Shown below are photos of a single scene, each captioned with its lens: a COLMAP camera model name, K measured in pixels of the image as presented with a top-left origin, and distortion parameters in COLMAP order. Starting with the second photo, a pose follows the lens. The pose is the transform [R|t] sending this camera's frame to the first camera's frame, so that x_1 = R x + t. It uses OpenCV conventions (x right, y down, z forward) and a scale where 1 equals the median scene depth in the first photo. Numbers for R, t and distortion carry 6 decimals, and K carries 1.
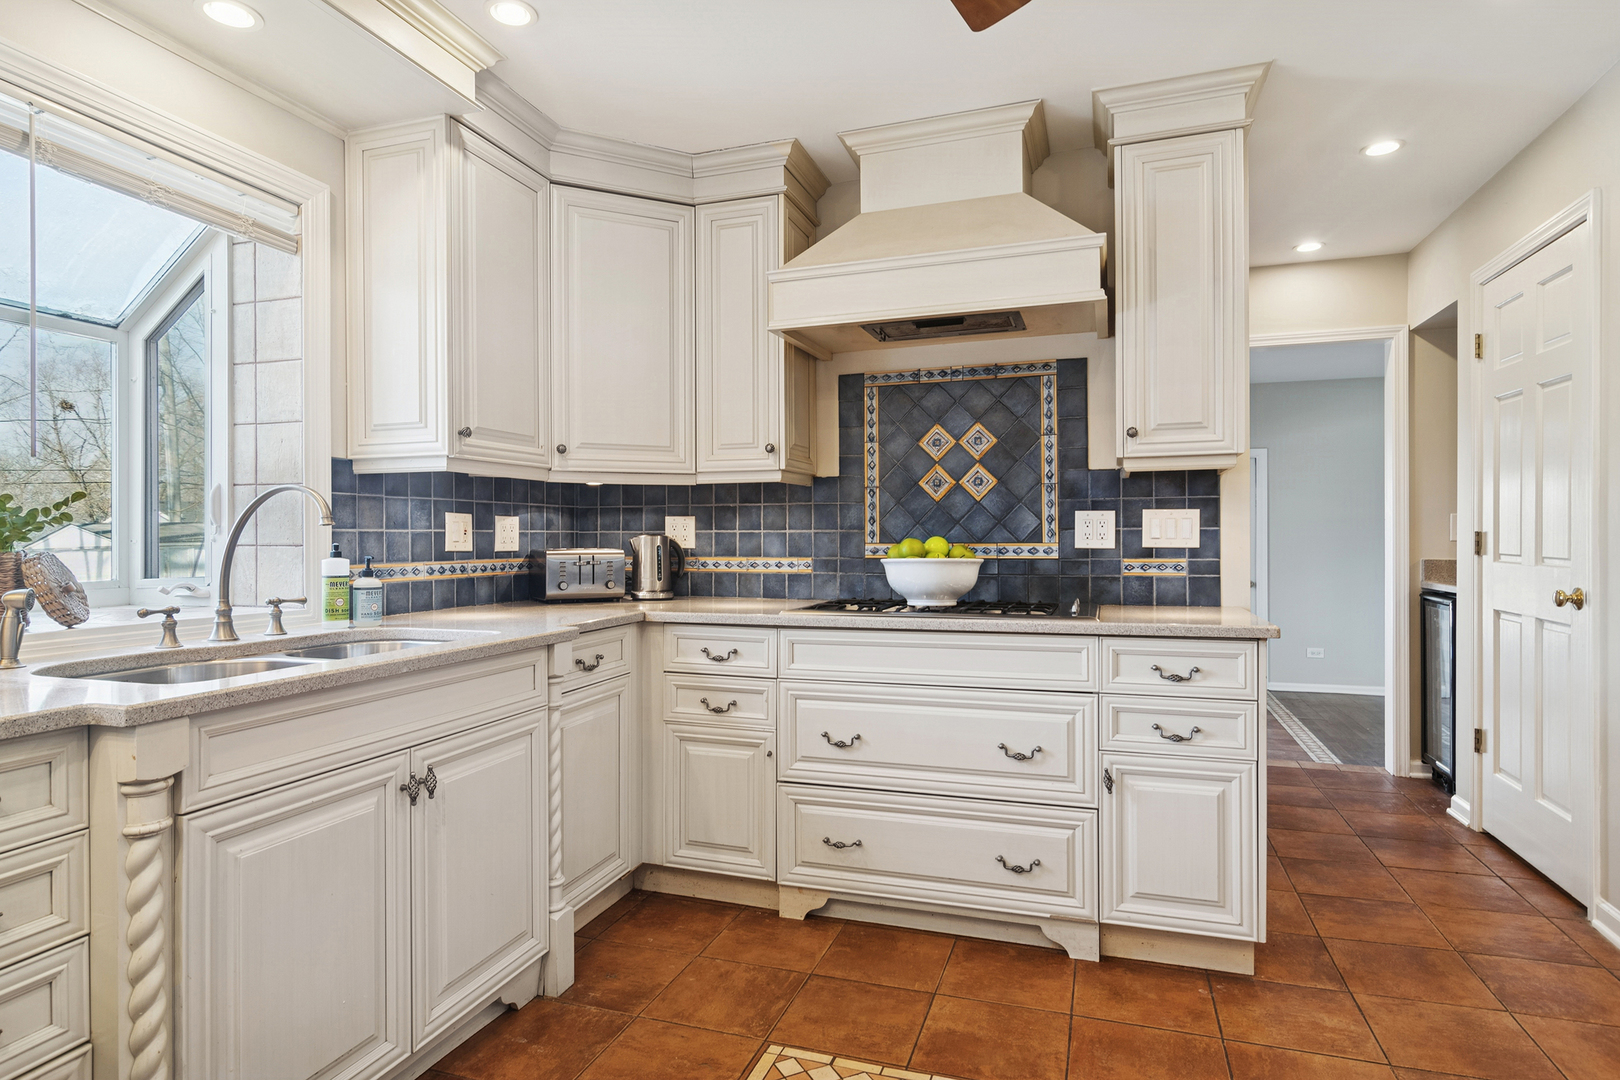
lens RADIAL K [[880.3, 0, 805.5], [0, 880.3, 537.7], [0, 0, 1]] dist [-0.001124, 0.001318]
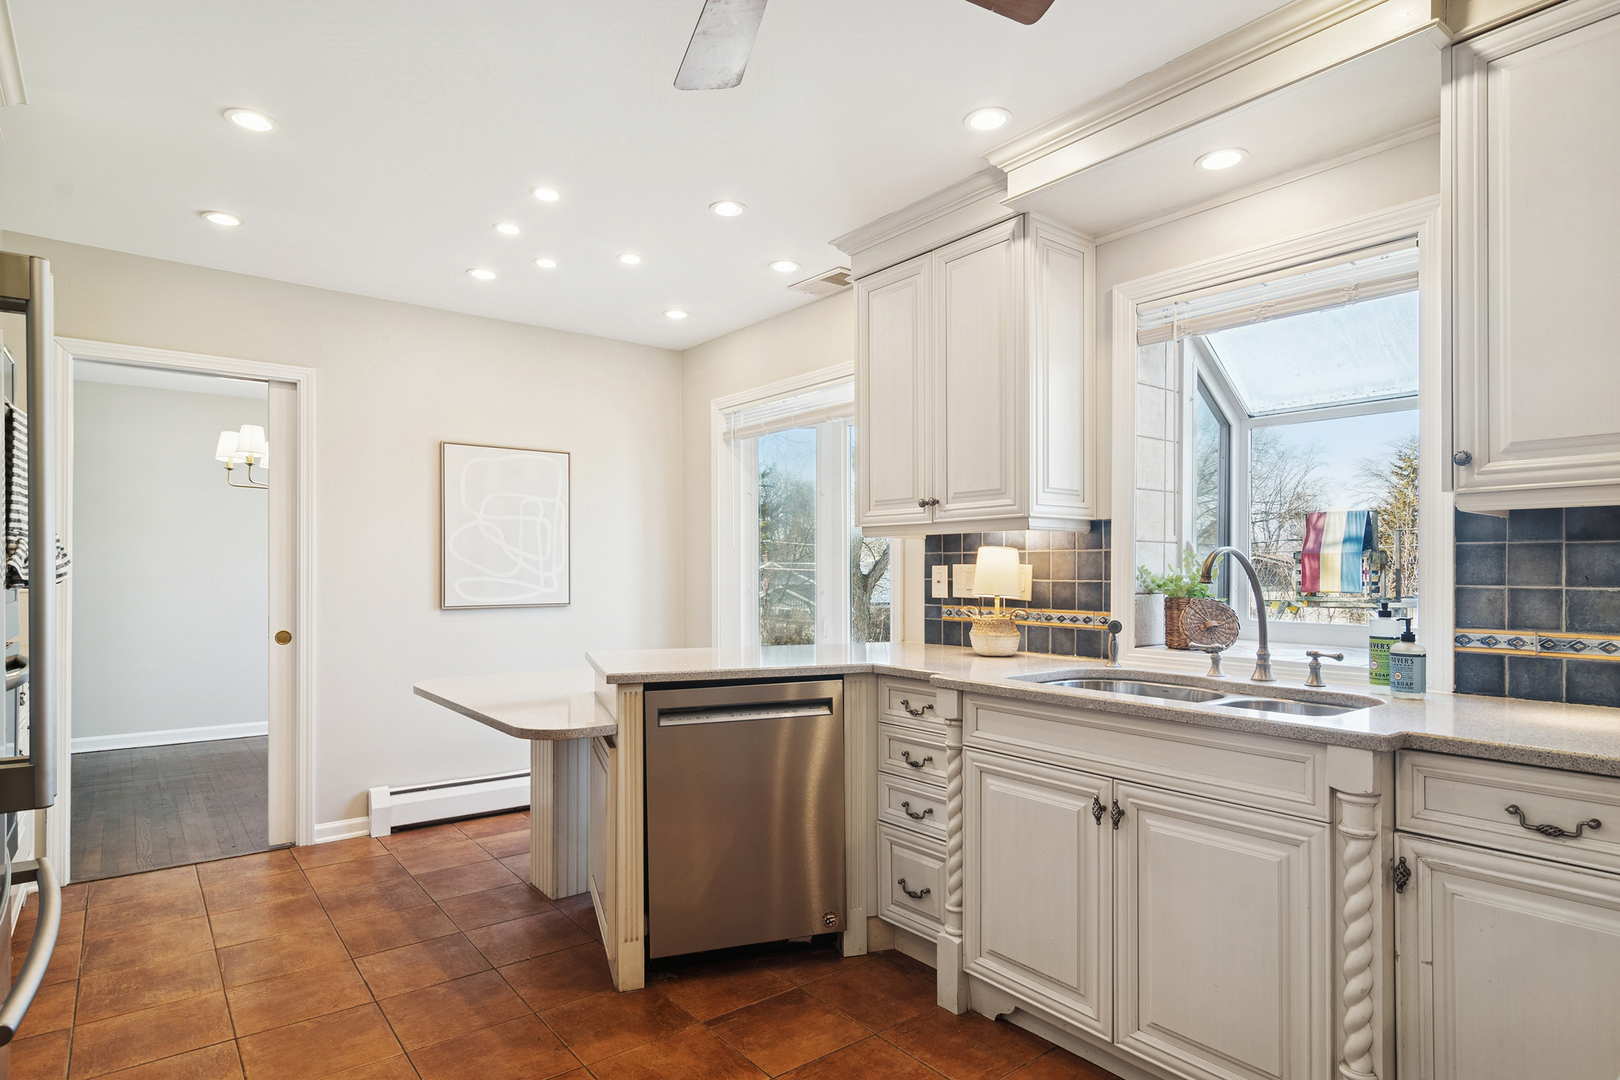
lens RADIAL K [[880.3, 0, 807.4], [0, 880.3, 568.1], [0, 0, 1]] dist [-0.001124, 0.001318]
pose [[-0.549726, 0.003737, -0.835337, 0.486082], [0.000754, 0.999992, 0.003977, -0.027752], [0.835345, 0.001556, -0.549724, 0.858993]]
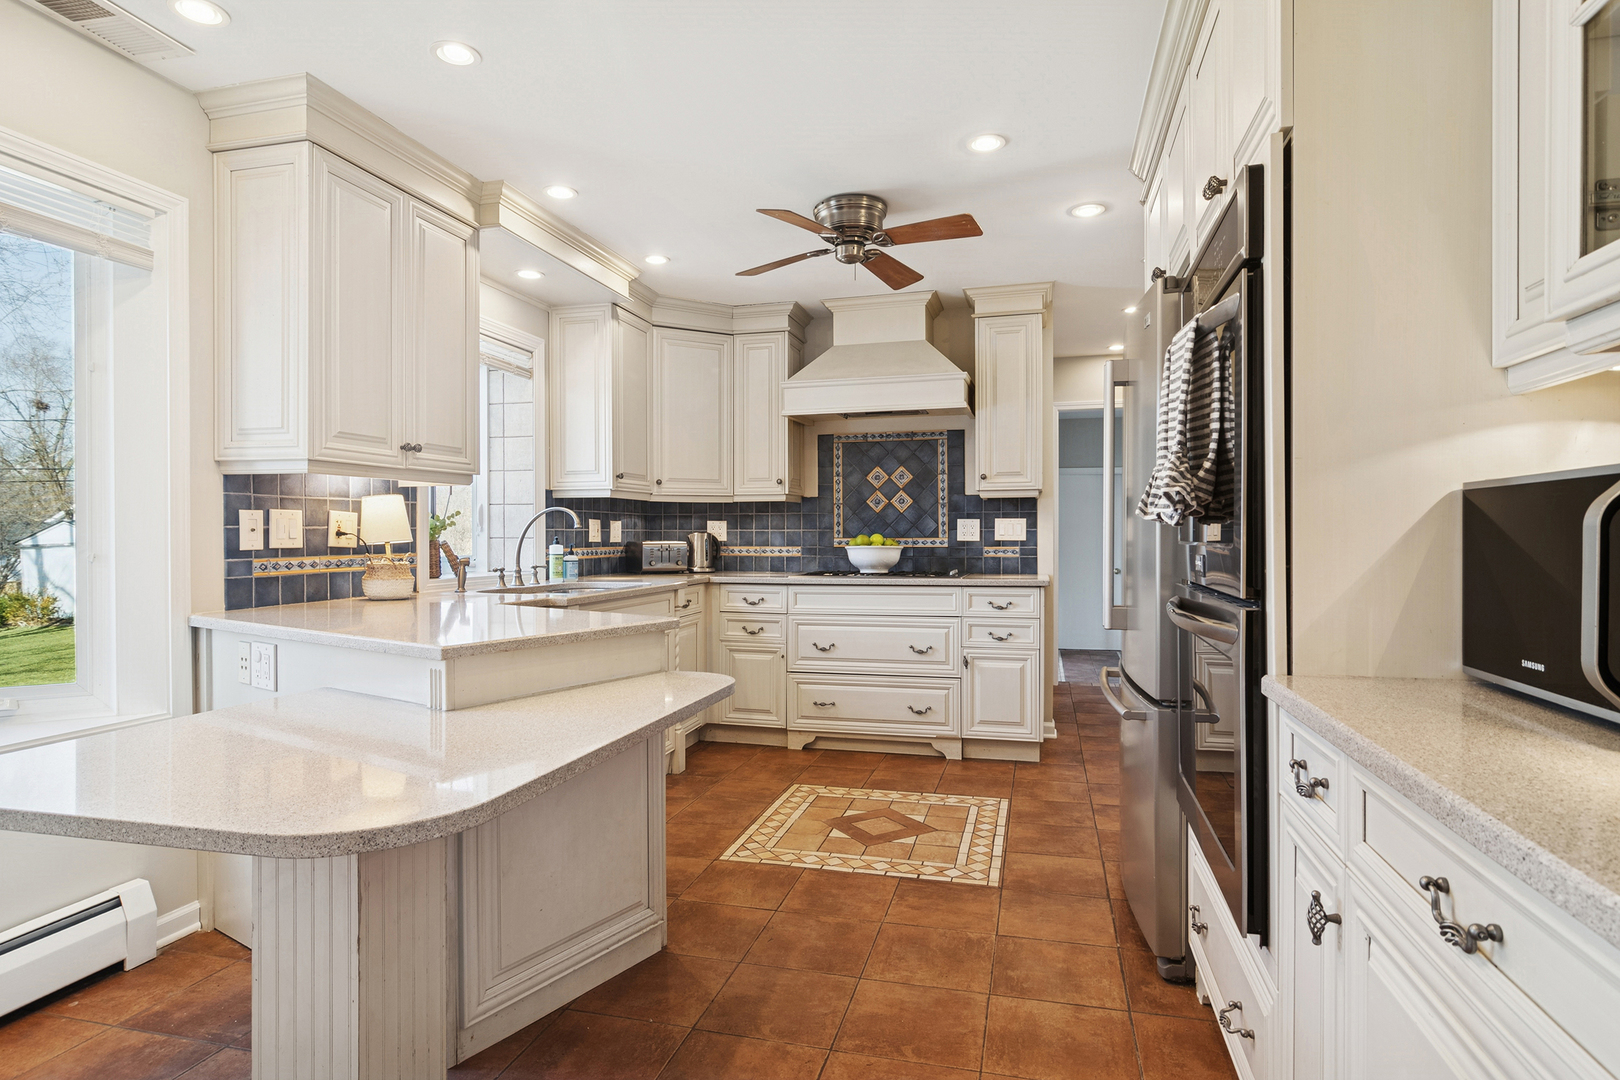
lens RADIAL K [[880.3, 0, 807.7], [0, 880.3, 541.5], [0, 0, 1]] dist [-0.001124, 0.001318]
pose [[0.997845, 0.001621, 0.065592, -0.107081], [-0.002042, 0.999978, 0.006357, 0.003122], [-0.065580, -0.006477, 0.997826, -0.766746]]
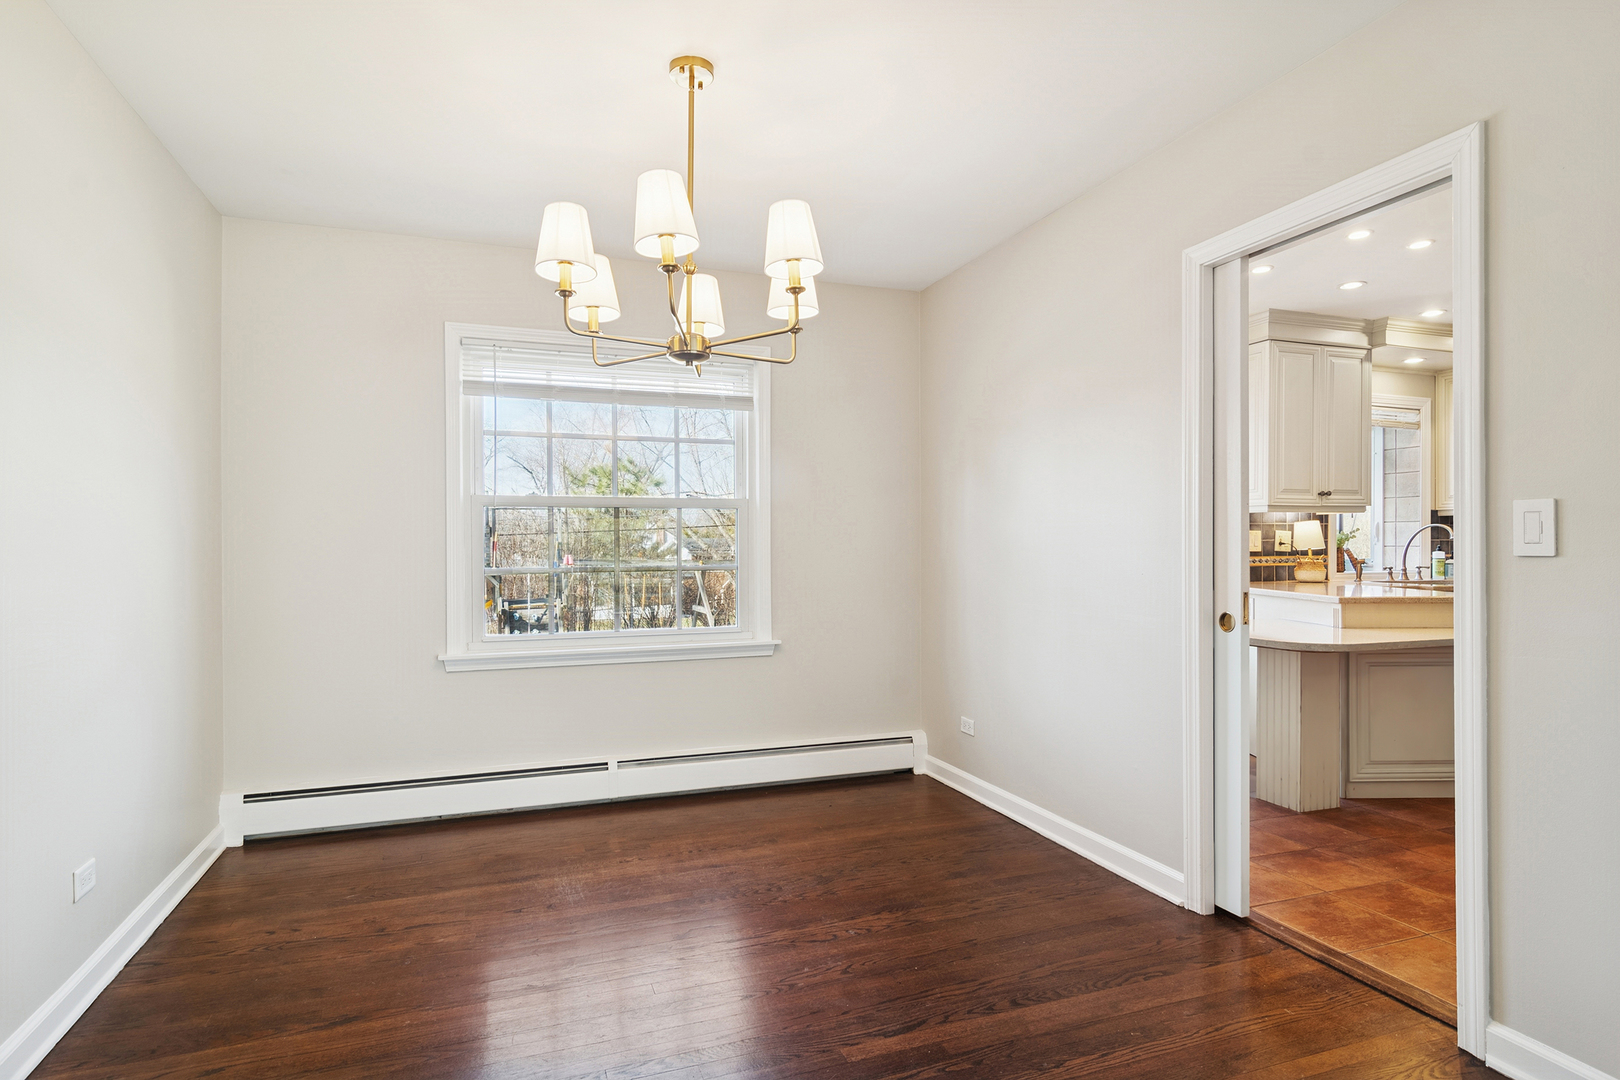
lens RADIAL K [[880.3, 0, 804.7], [0, 880.3, 546.8], [0, 0, 1]] dist [-0.001124, 0.001318]
pose [[0.628501, 0.005540, -0.777789, 0.239320], [-0.001050, 0.999980, 0.006274, -0.002802], [0.777808, -0.003127, 0.628495, -1.693256]]
